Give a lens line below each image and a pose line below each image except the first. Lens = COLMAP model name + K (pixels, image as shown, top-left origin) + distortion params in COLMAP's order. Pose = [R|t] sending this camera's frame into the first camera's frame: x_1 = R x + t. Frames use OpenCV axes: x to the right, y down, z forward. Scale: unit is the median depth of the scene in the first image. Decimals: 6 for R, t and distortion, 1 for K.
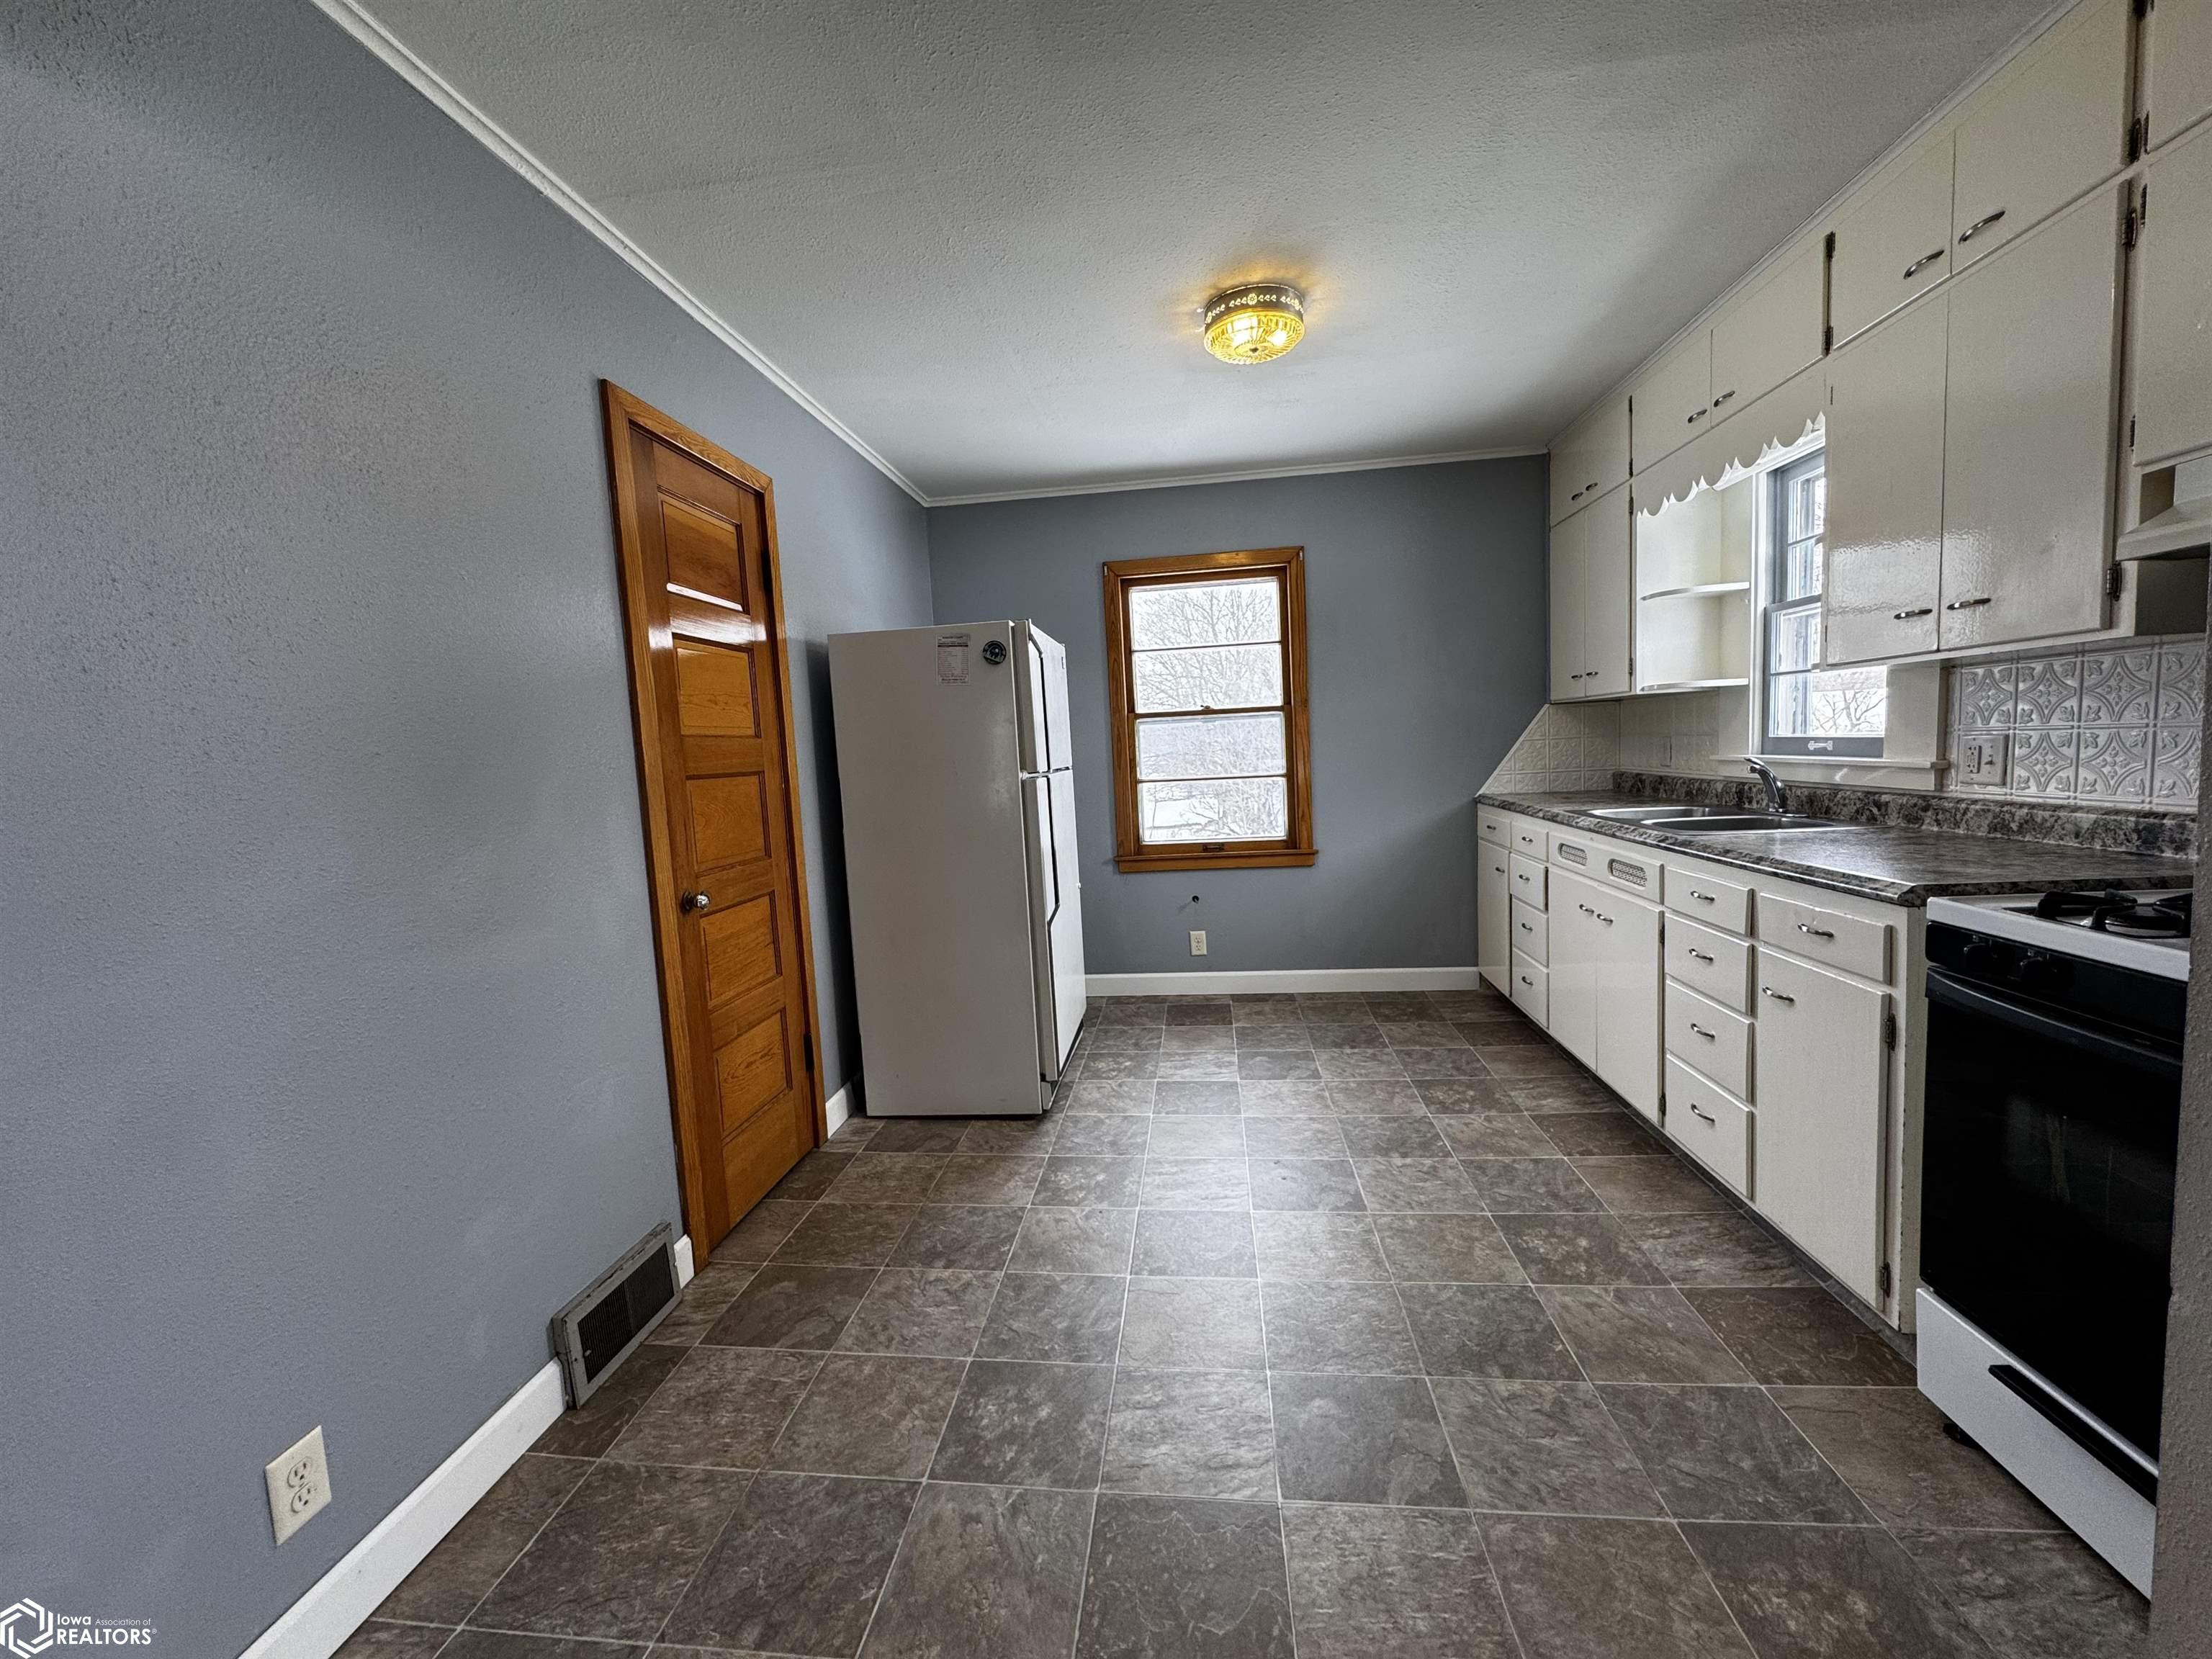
lens RADIAL K [[874.6, 0, 1103.1], [0, 874.6, 822.0], [0, 0, 1]] dist [-0.000246, -0.003347]
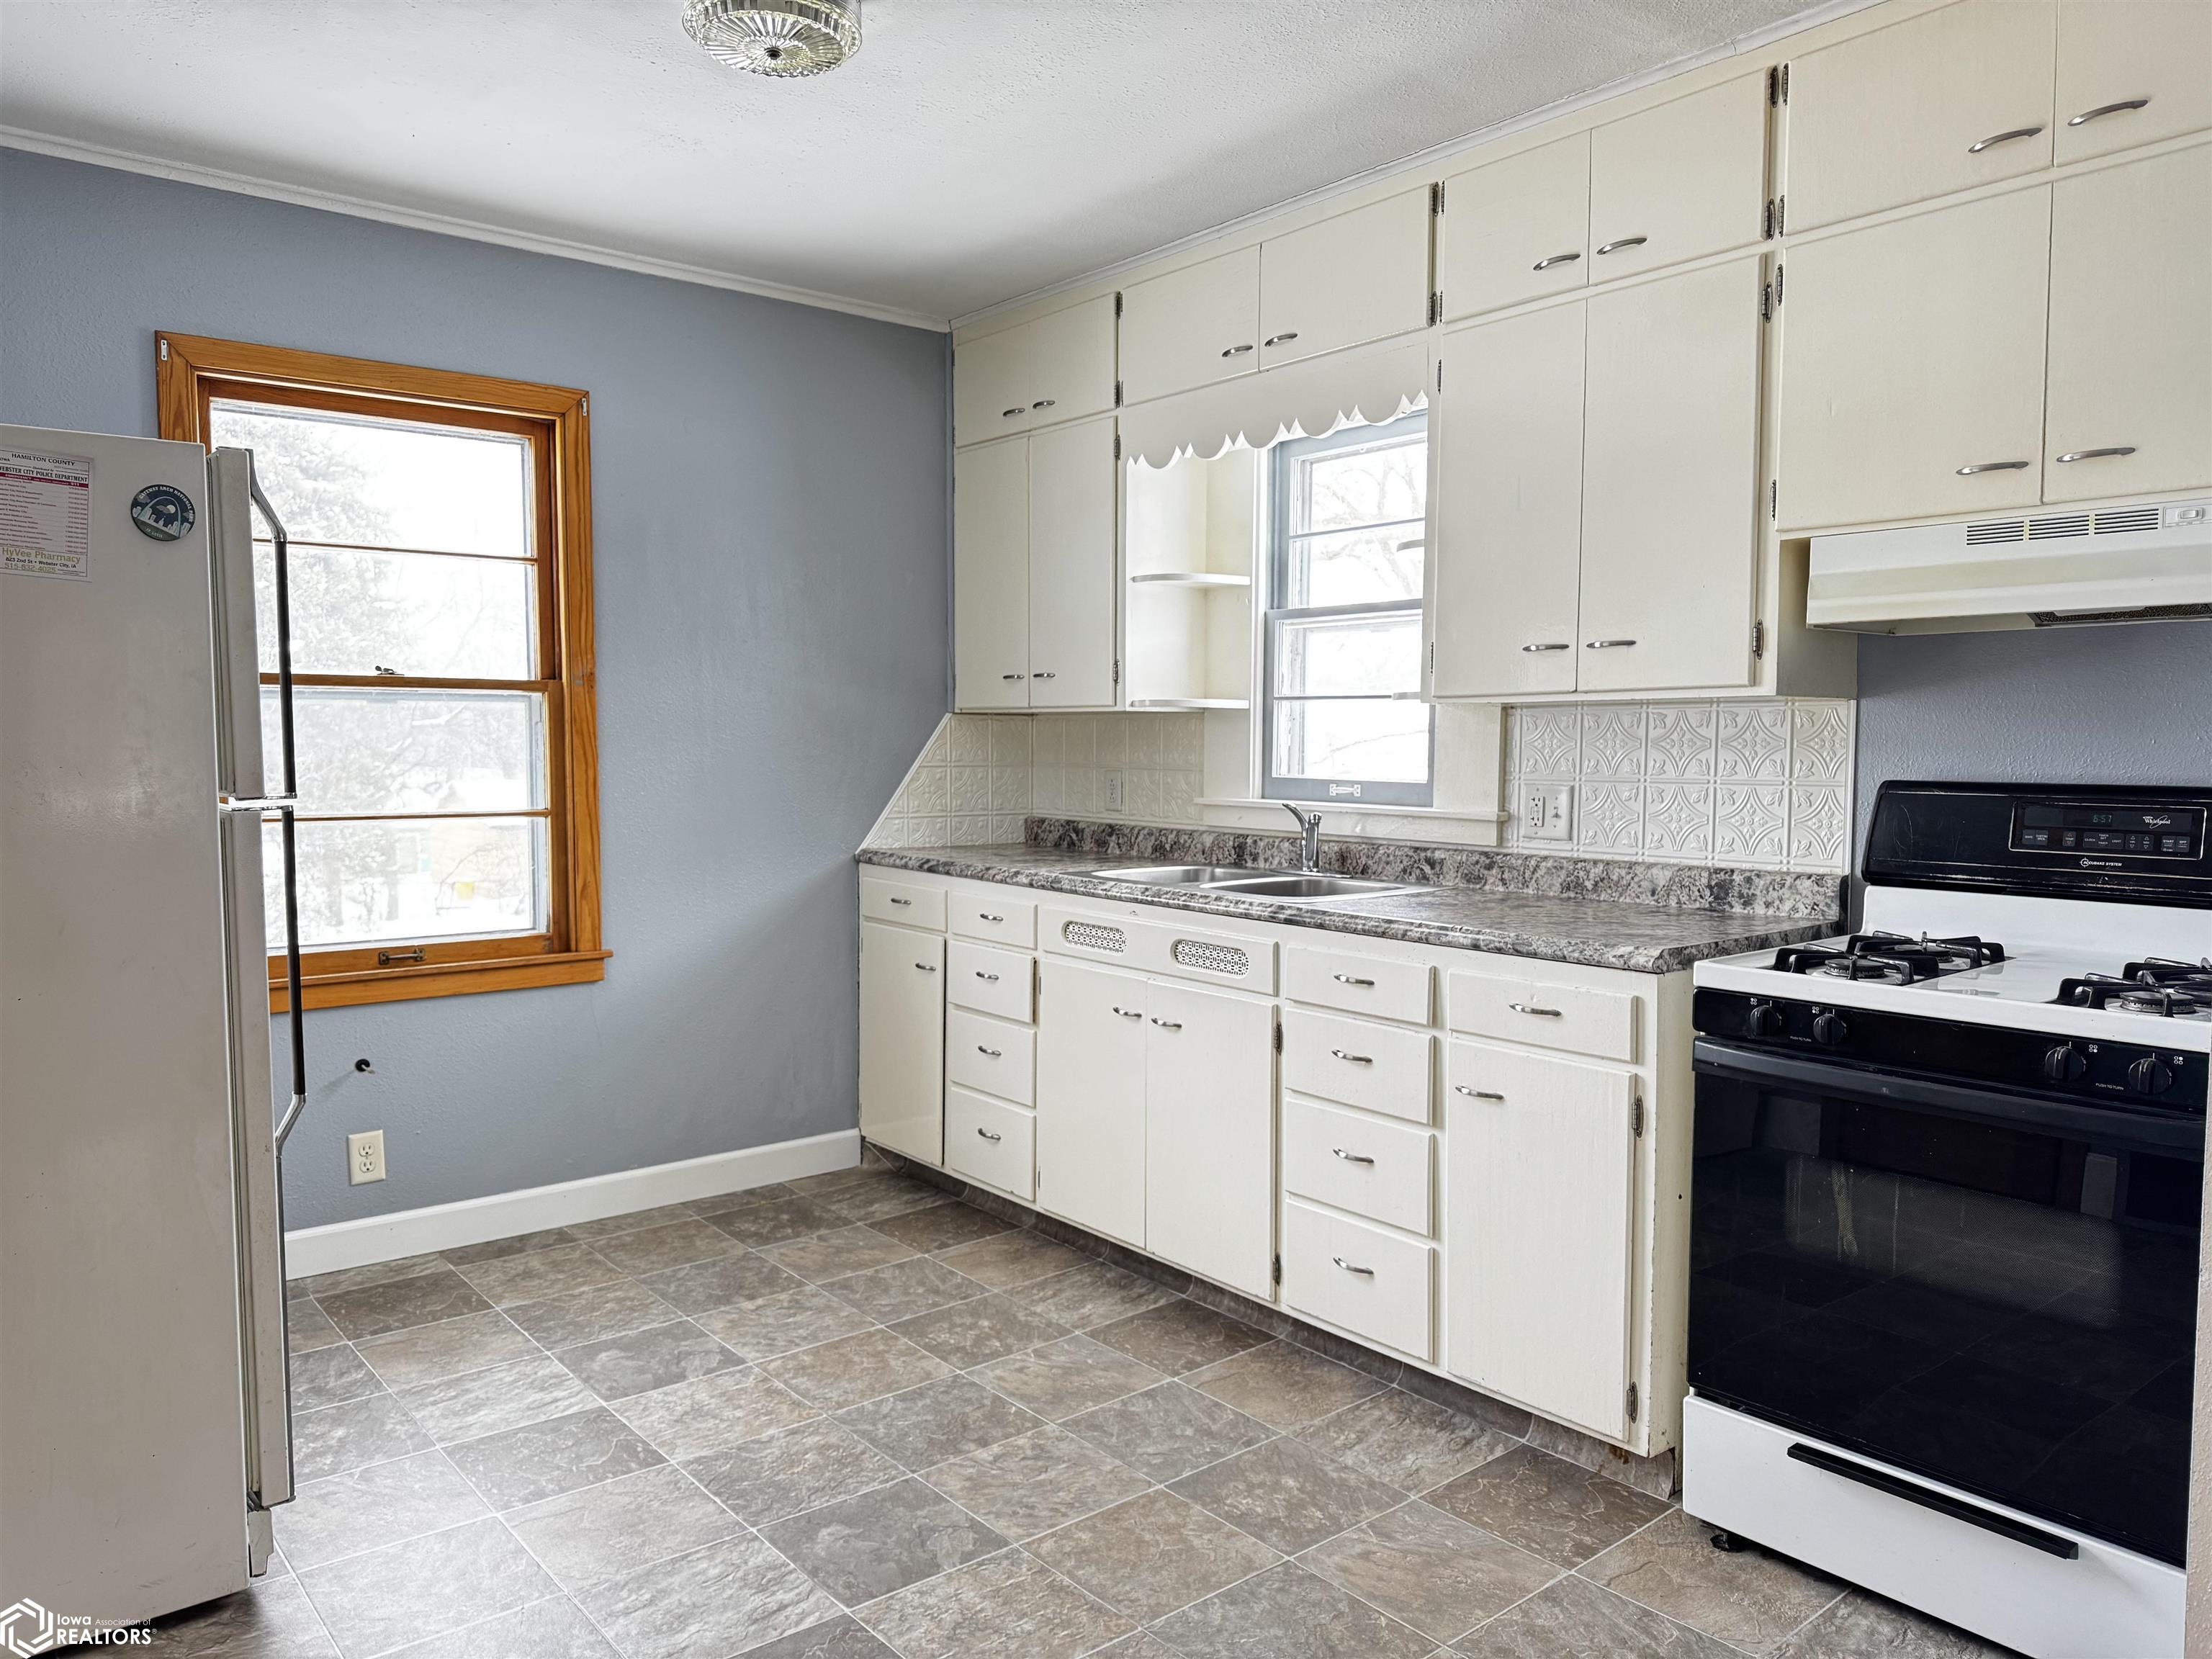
lens RADIAL K [[1540.0, 0, 1106.0], [0, 1540.0, 829.5], [0, 0, 1]] dist [0.114311, -0.230938]
pose [[0.690833, 0.011173, 0.722928, -0.351584], [0.021089, 0.999144, -0.035594, -0.004098], [-0.722707, 0.039836, 0.690006, 0.158032]]
